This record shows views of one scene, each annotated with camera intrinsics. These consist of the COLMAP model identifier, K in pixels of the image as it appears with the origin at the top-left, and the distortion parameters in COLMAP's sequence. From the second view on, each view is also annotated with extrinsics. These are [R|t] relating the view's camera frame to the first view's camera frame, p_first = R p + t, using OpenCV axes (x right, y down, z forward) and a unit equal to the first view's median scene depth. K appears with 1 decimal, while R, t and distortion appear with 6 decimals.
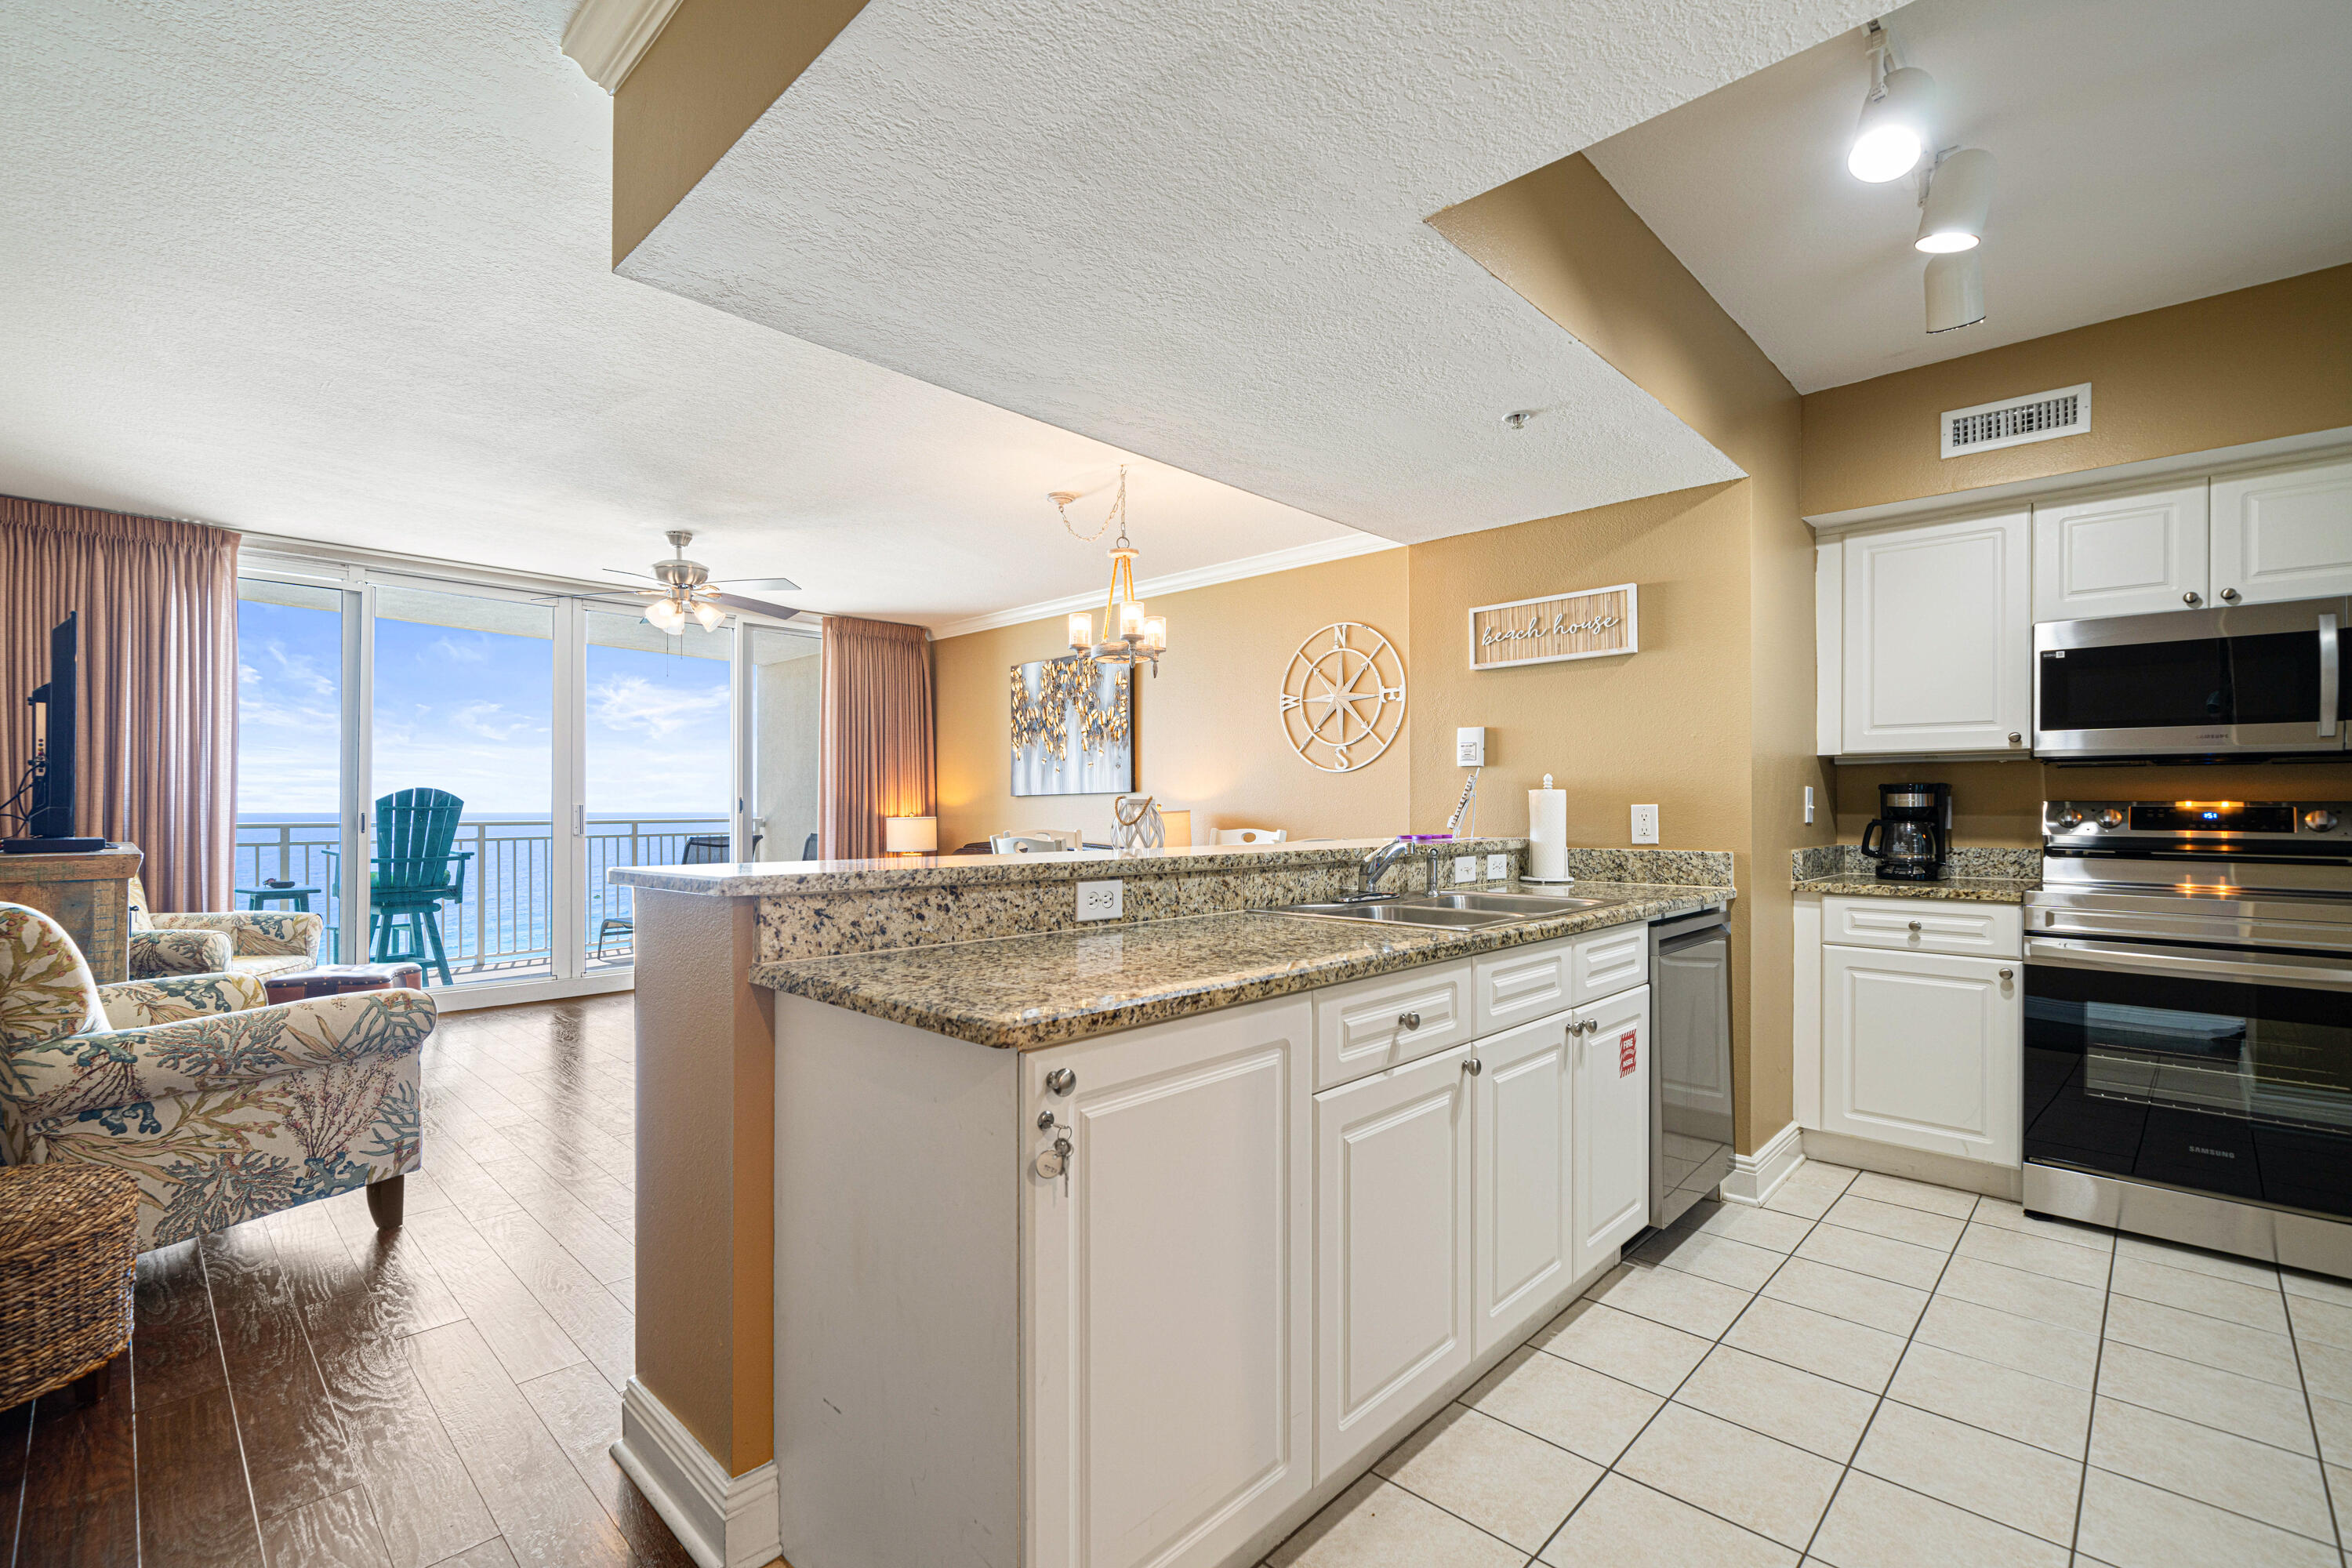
lens RADIAL K [[1039.7, 0, 1176.0], [0, 1039.7, 784.0], [0, 0, 1]] dist [0.000137, 0.000223]
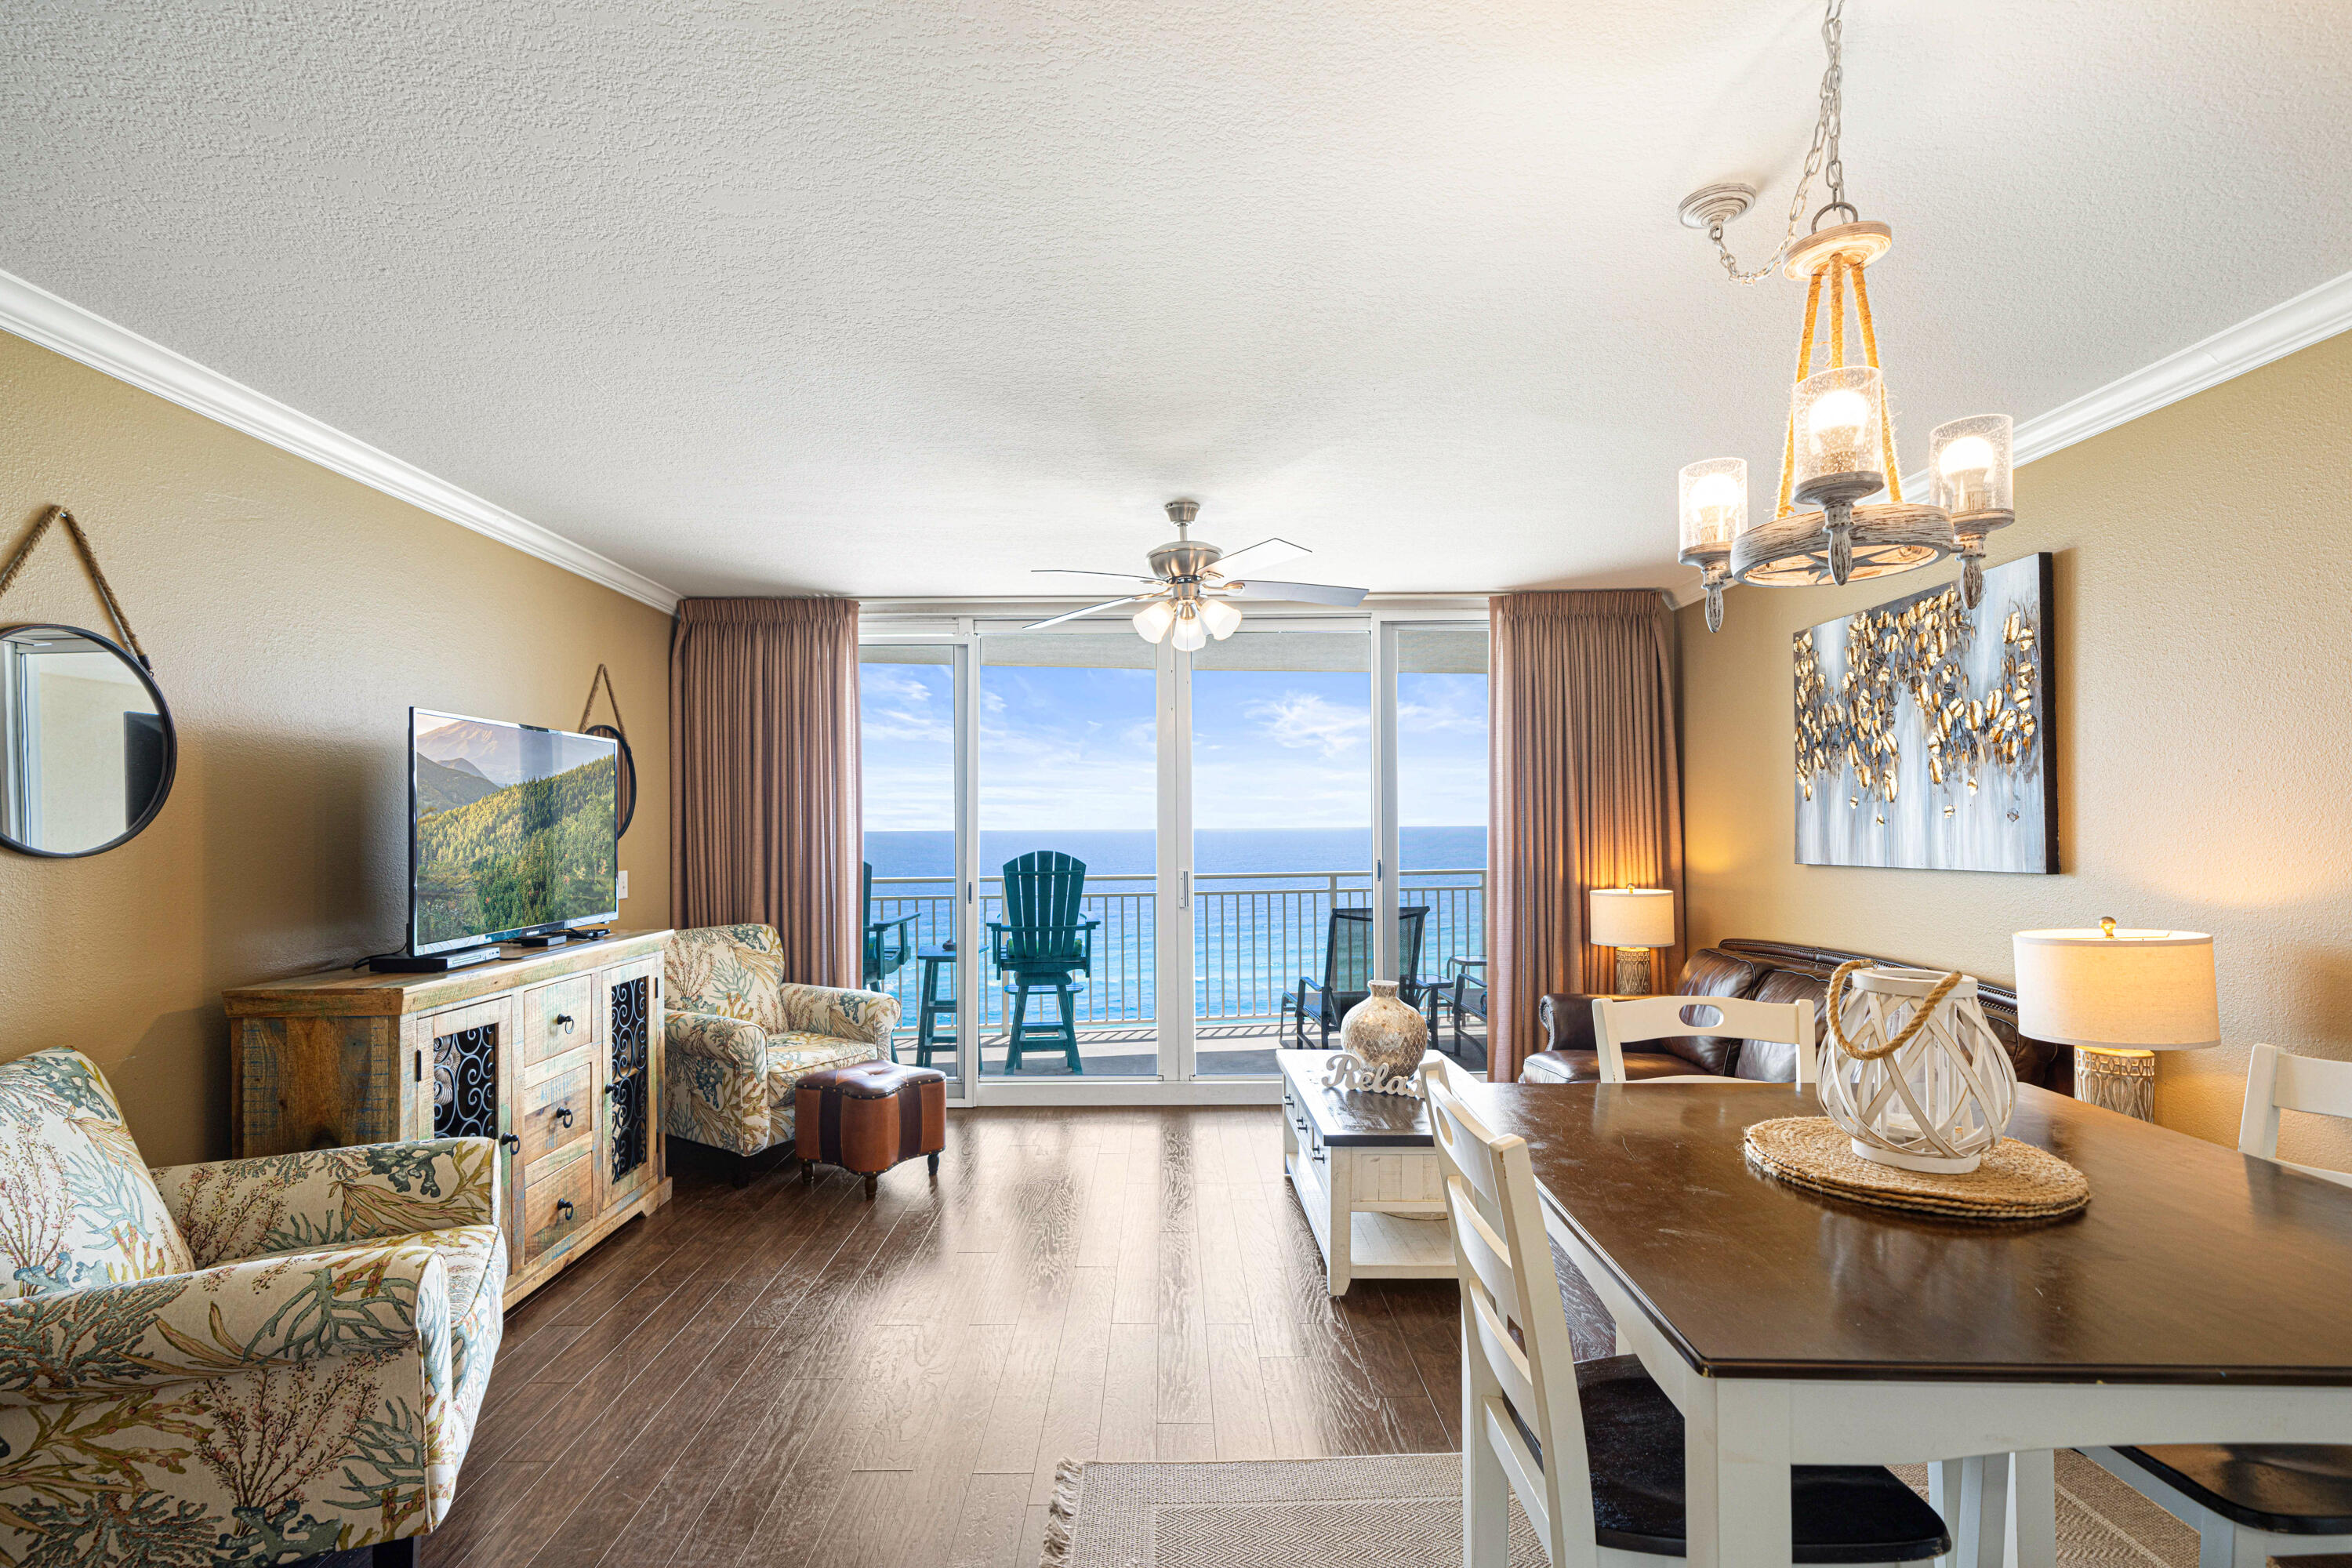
lens RADIAL K [[1083.2, 0, 1167.0], [0, 1083.2, 821.4], [0, 0, 1]] dist [0.001766, 0.000884]
pose [[0.691591, -0.005365, -0.722270, 0.046104], [0.022874, 0.999634, 0.014478, -0.041891], [0.721927, -0.026534, 0.691460, 0.528840]]
